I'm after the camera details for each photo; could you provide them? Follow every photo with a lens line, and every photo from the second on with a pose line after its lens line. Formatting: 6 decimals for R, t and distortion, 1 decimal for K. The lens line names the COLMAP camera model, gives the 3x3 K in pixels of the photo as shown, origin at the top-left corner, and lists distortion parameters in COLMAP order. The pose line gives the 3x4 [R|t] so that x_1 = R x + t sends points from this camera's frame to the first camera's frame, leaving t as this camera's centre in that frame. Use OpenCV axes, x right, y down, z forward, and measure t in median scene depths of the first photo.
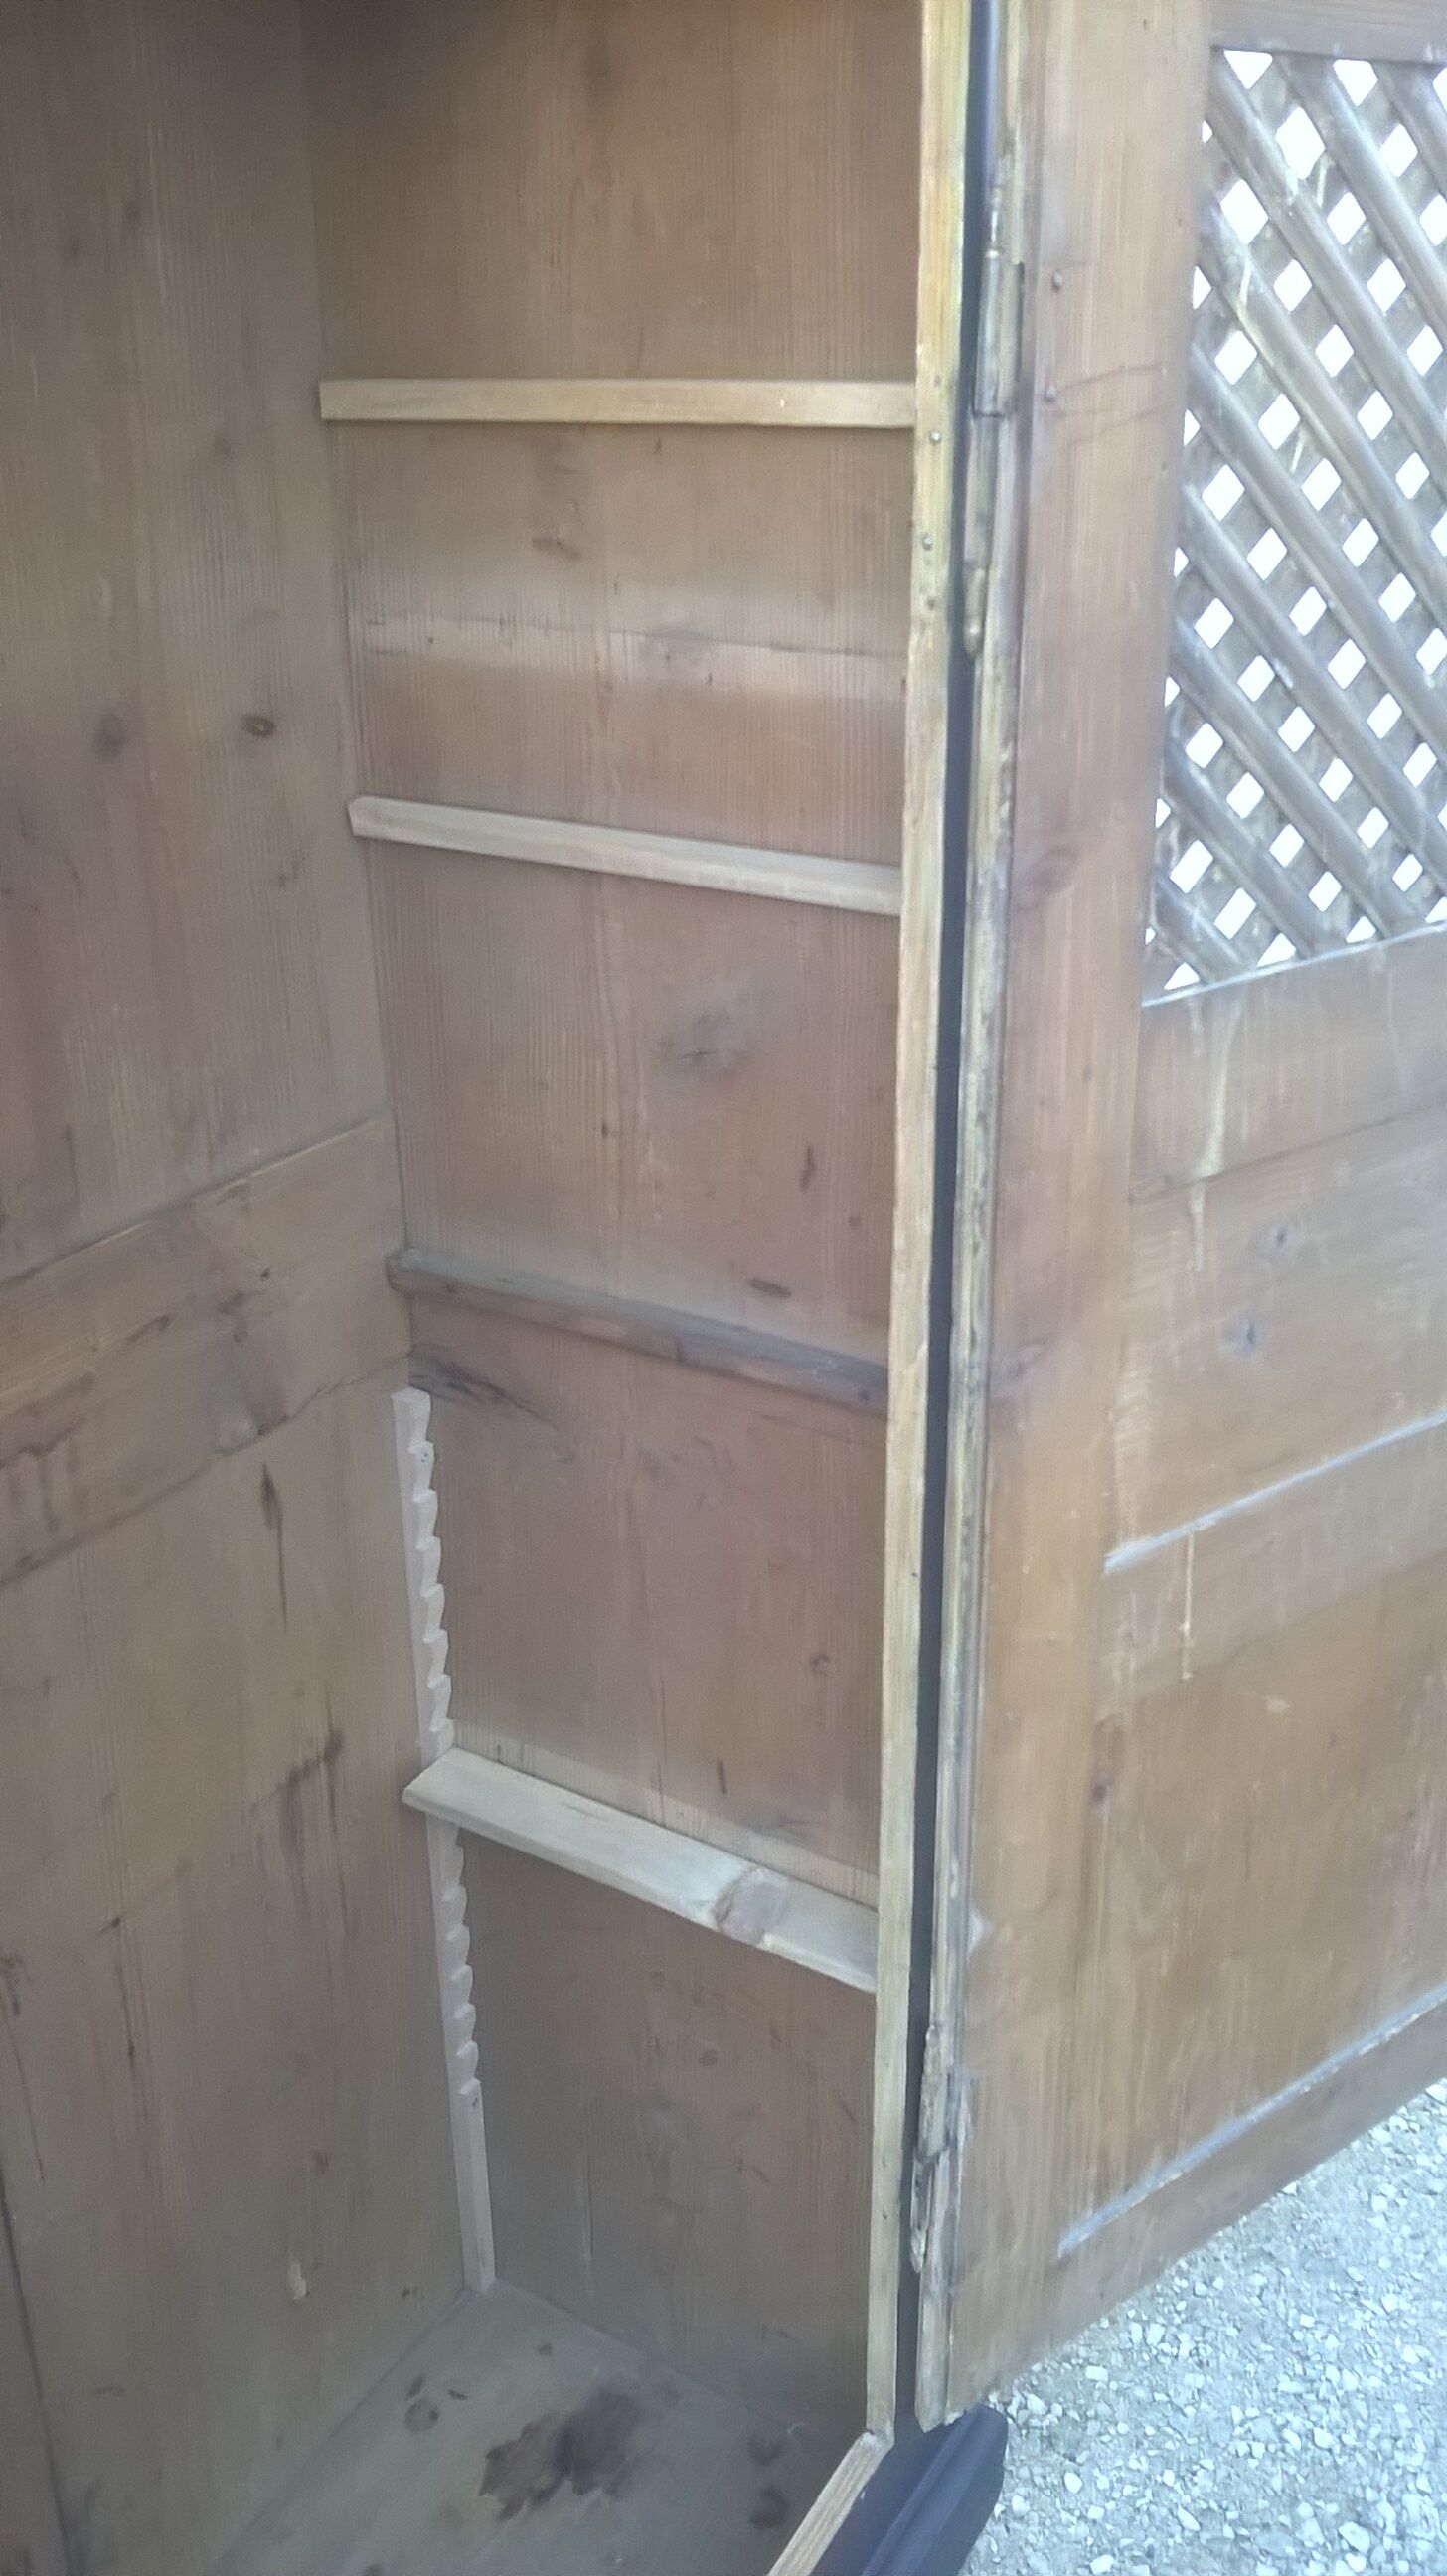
lens RADIAL K [[2253.0, 0, 790.5], [0, 2253.0, 1298.1], [0, 0, 1]] dist [0.039232, -0.162276]
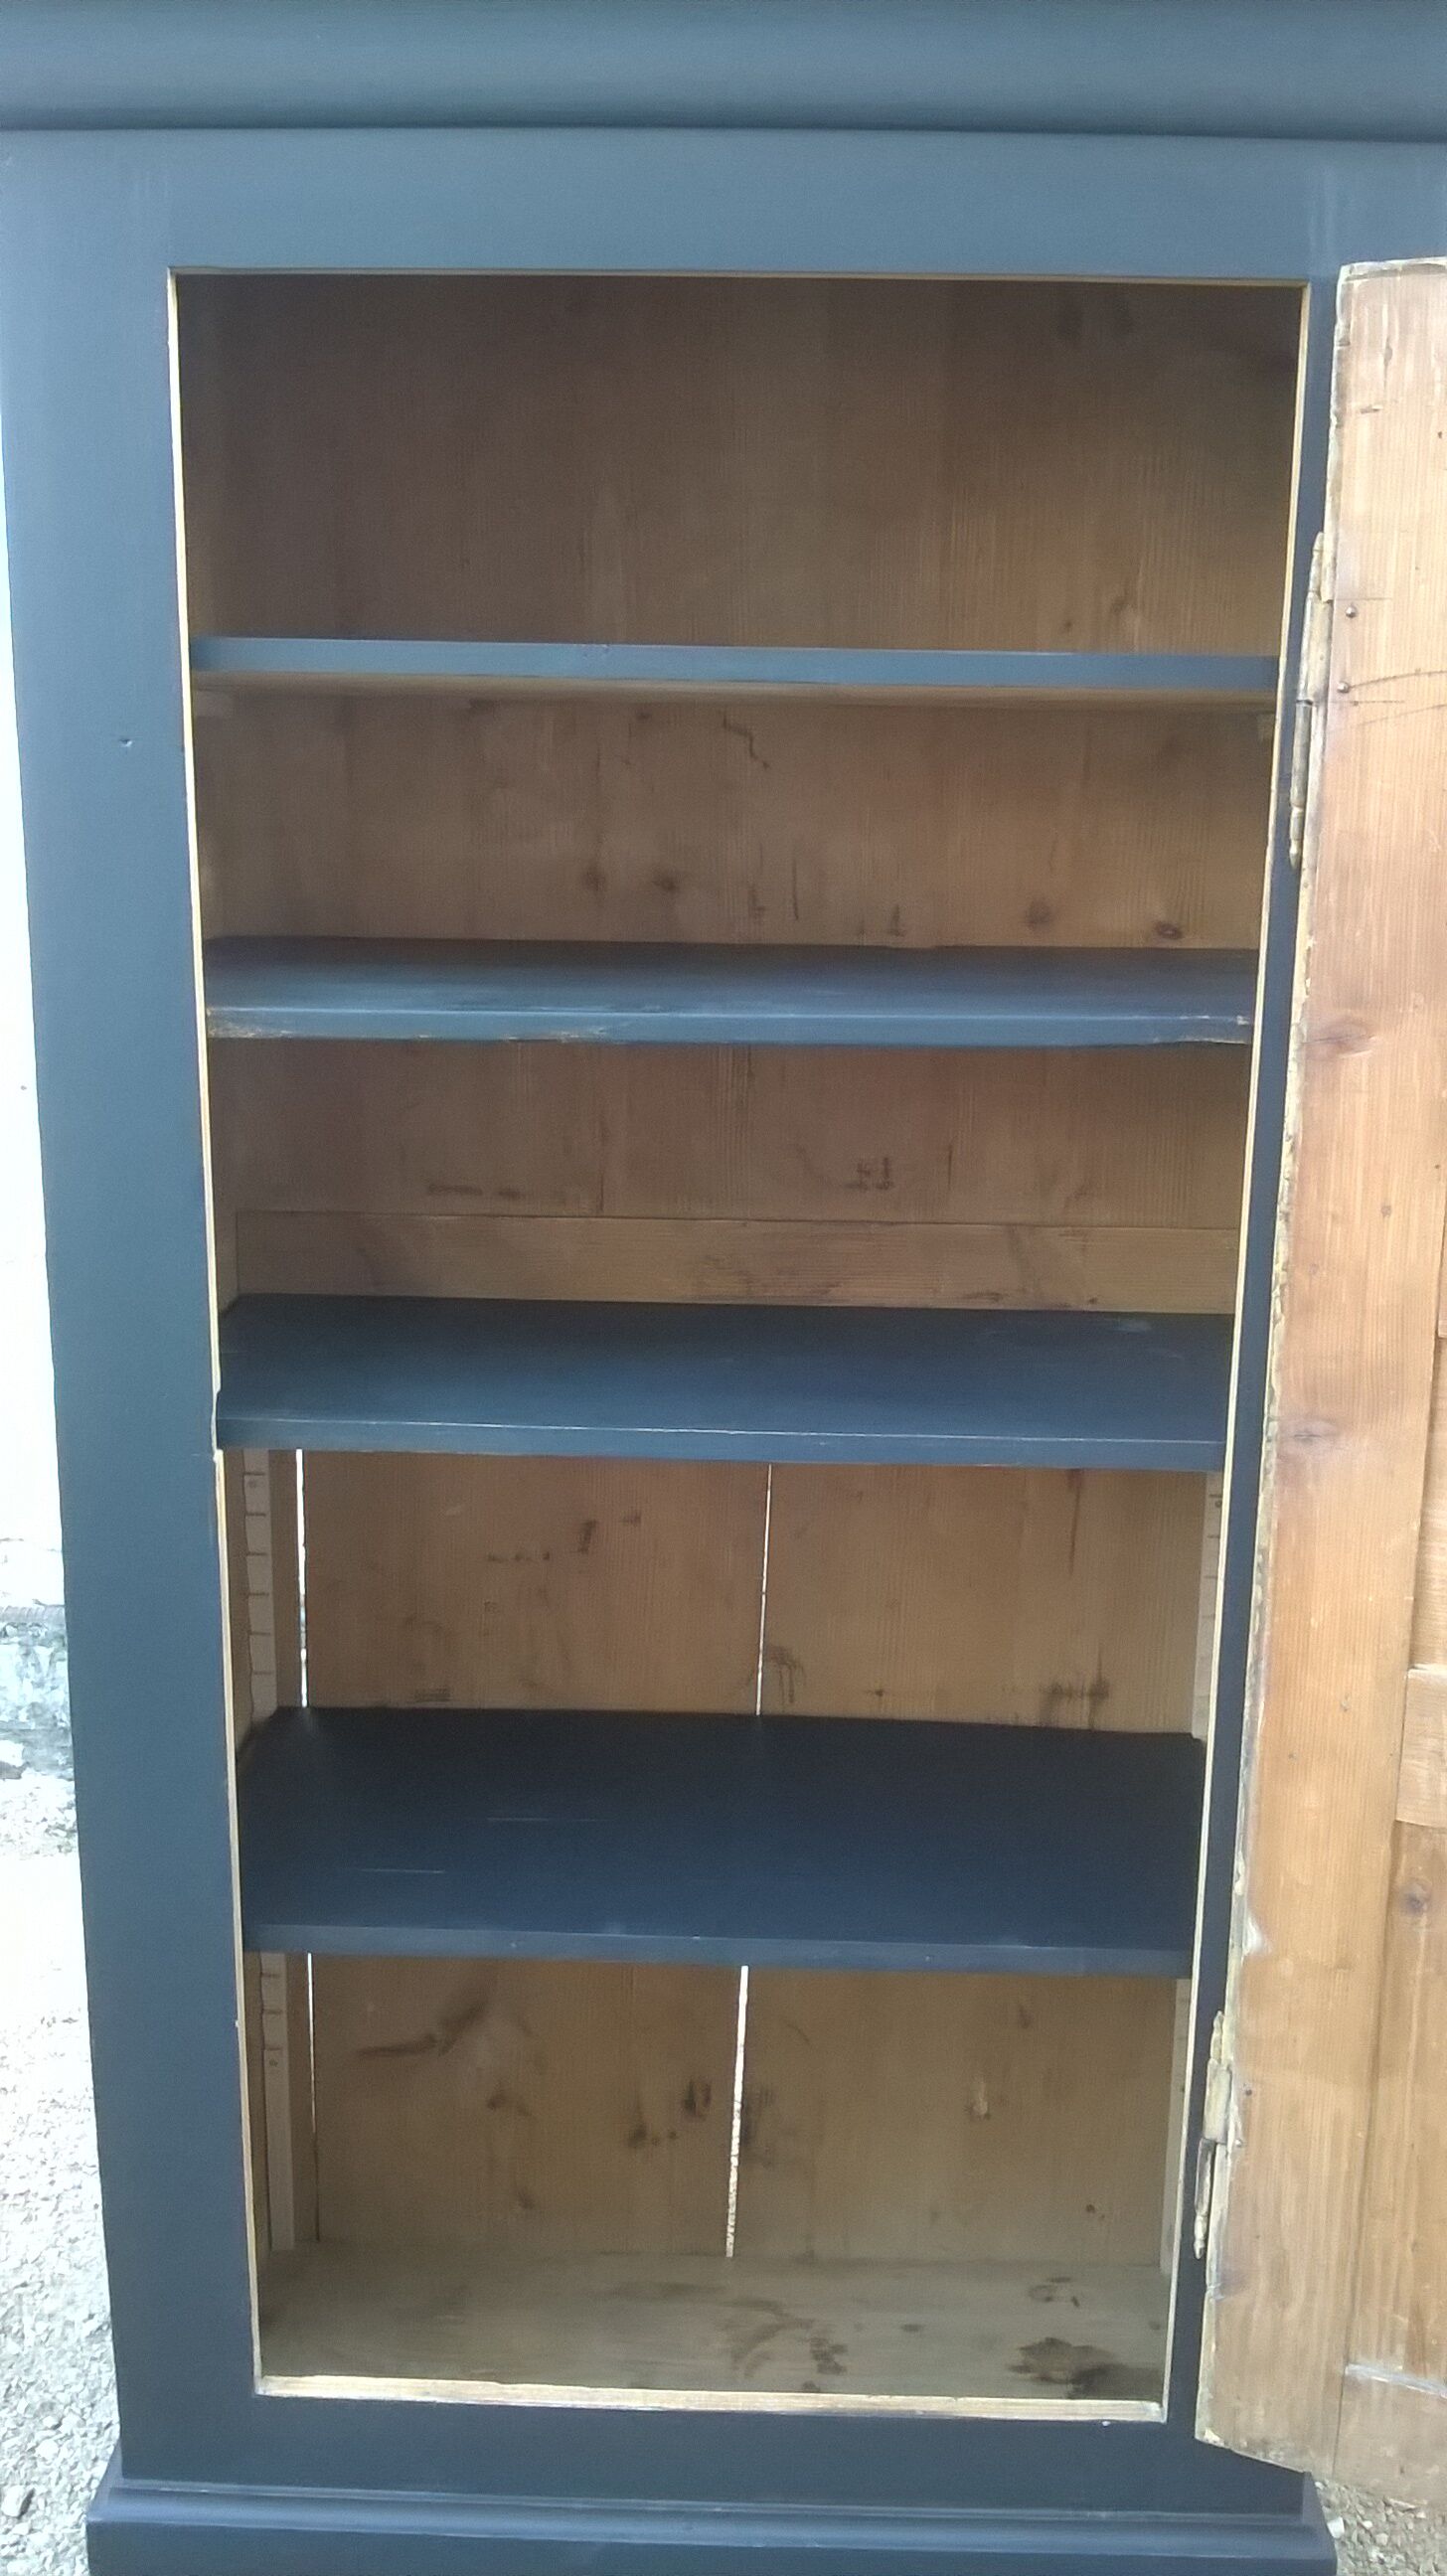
lens RADIAL K [[2253.0, 0, 707.6], [0, 2253.0, 1306.1], [0, 0, 1]] dist [0.039232, -0.162276]
pose [[0.487849, 0.214857, -0.846073, 0.900463], [-0.380445, 0.924674, 0.015451, 0.065648], [0.785662, 0.314347, 0.532843, 0.041644]]
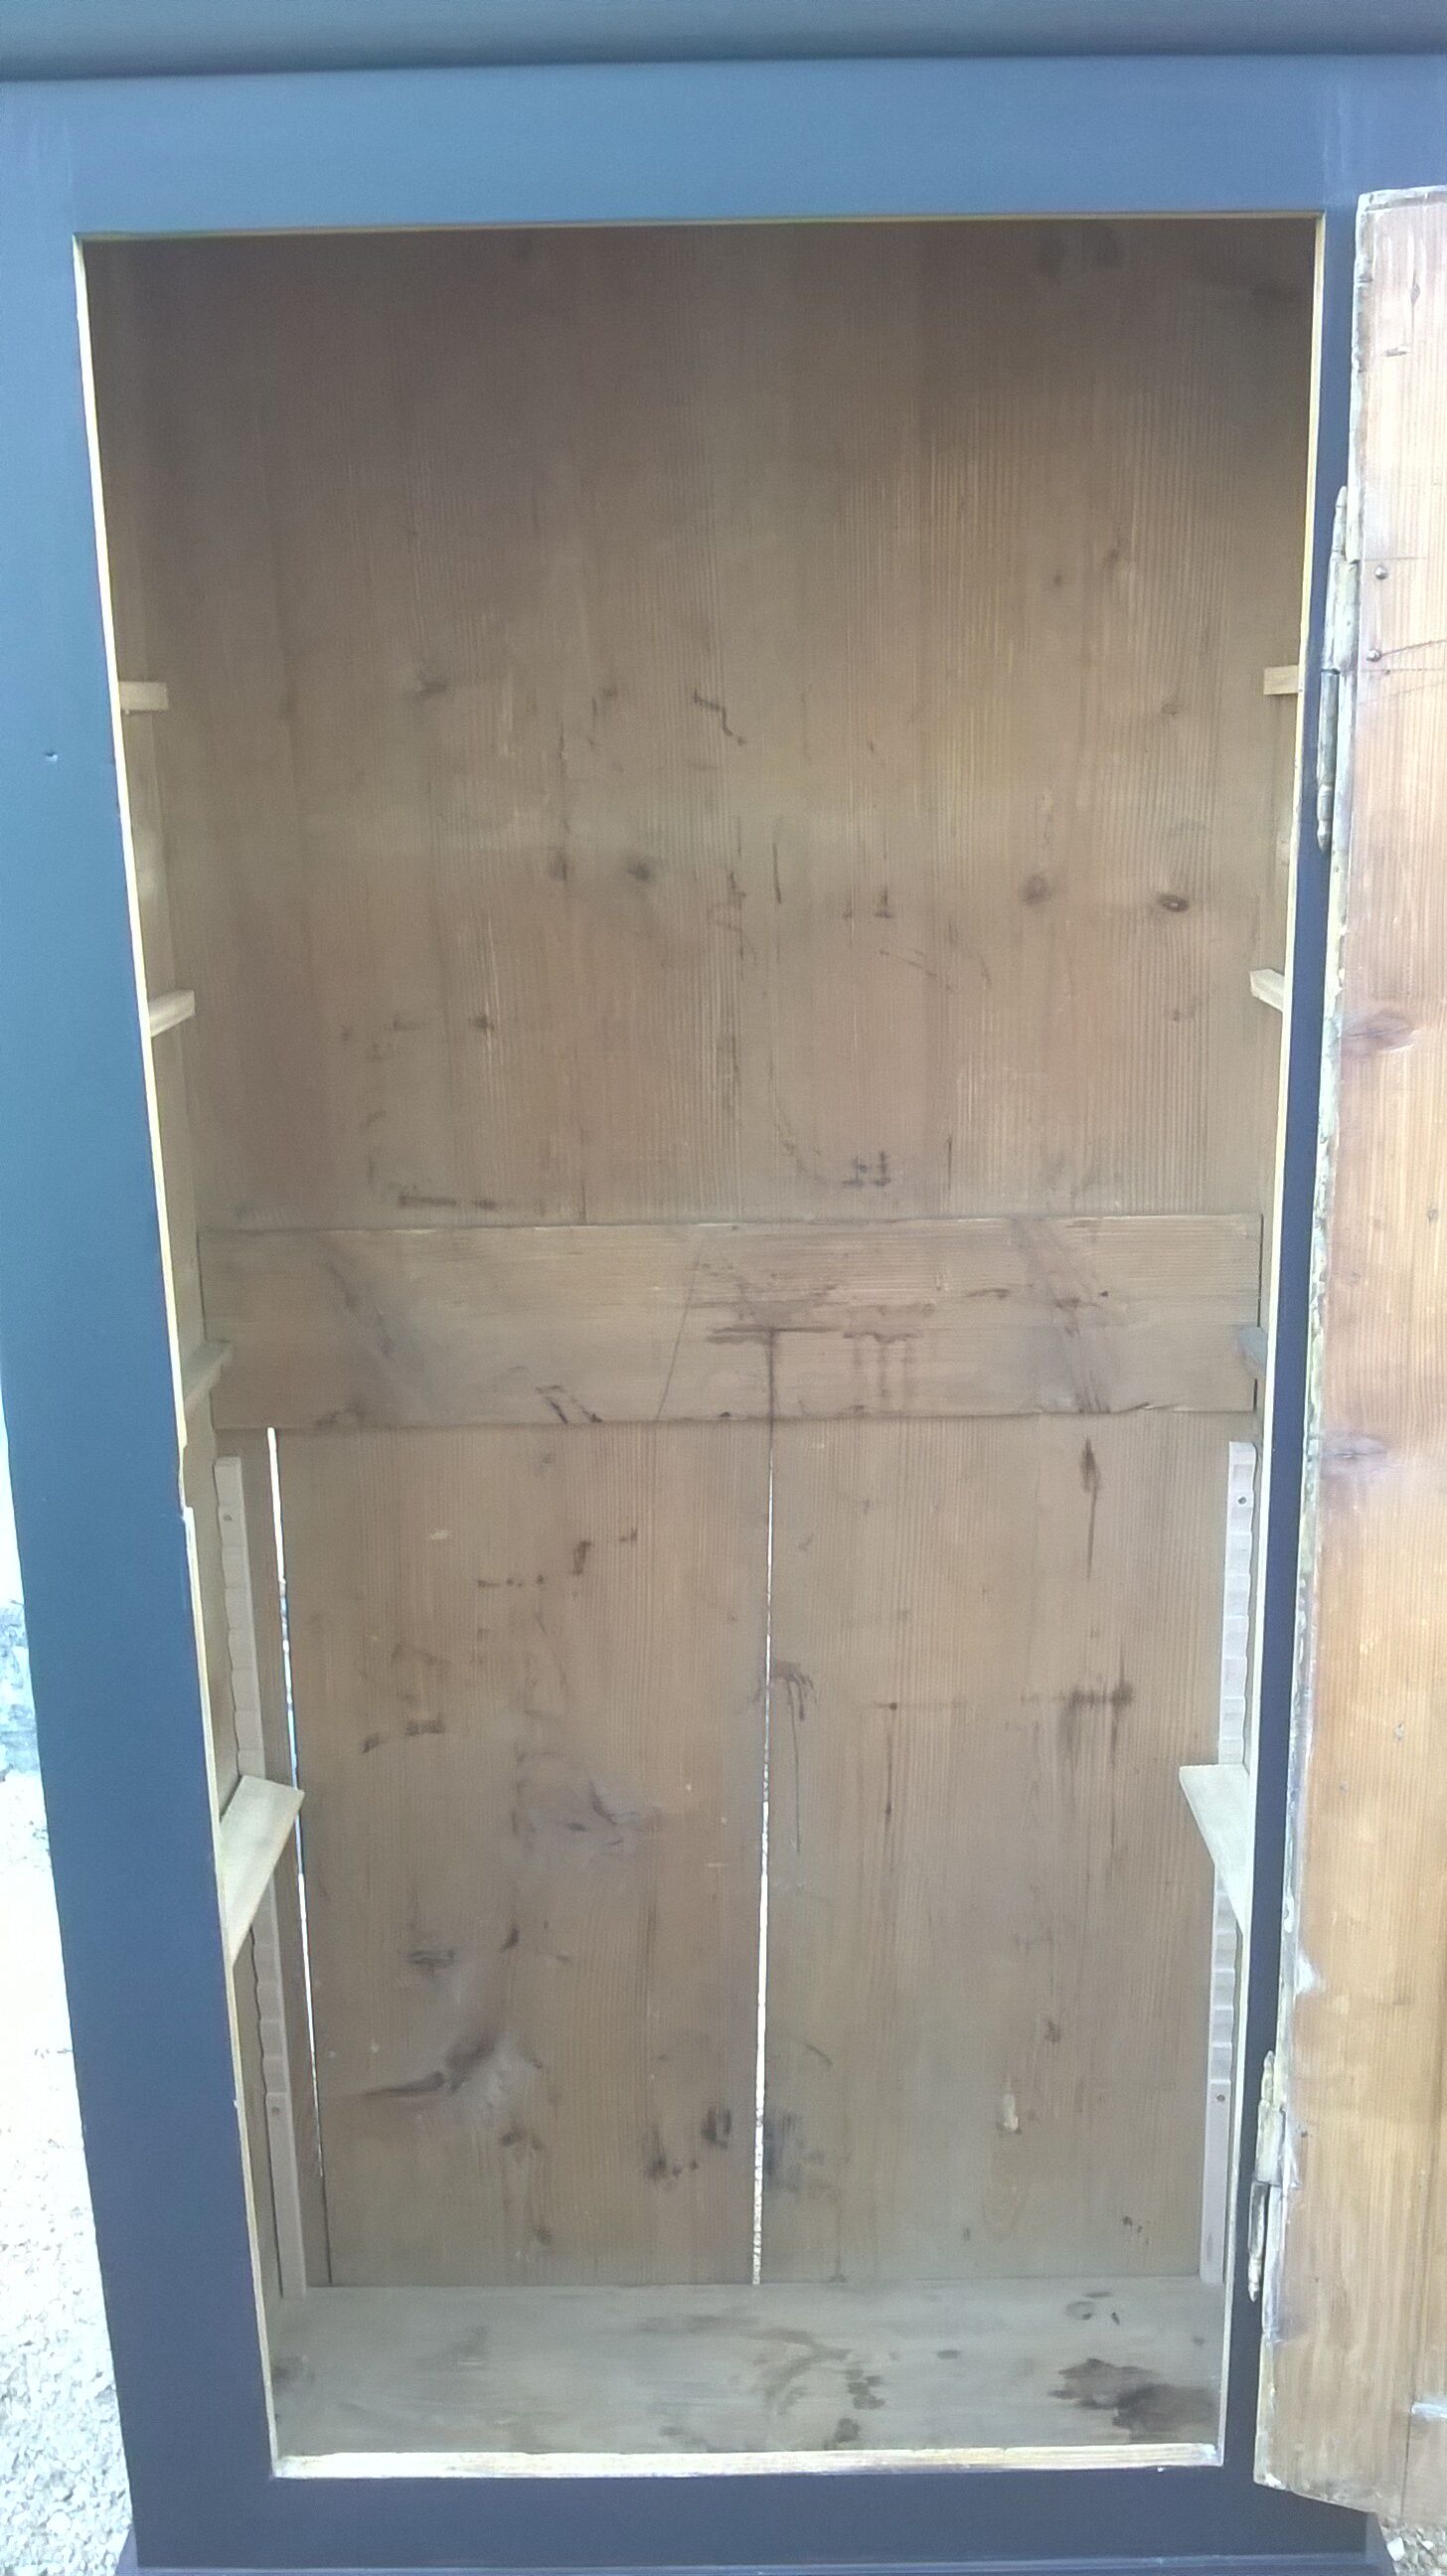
lens RADIAL K [[2253.0, 0, 713.8], [0, 2253.0, 1305.0], [0, 0, 1]] dist [0.039232, -0.162276]
pose [[0.510536, 0.222996, -0.830437, 0.815673], [-0.345099, 0.937729, 0.039647, 0.023715], [0.787566, 0.266342, 0.555700, 0.056057]]
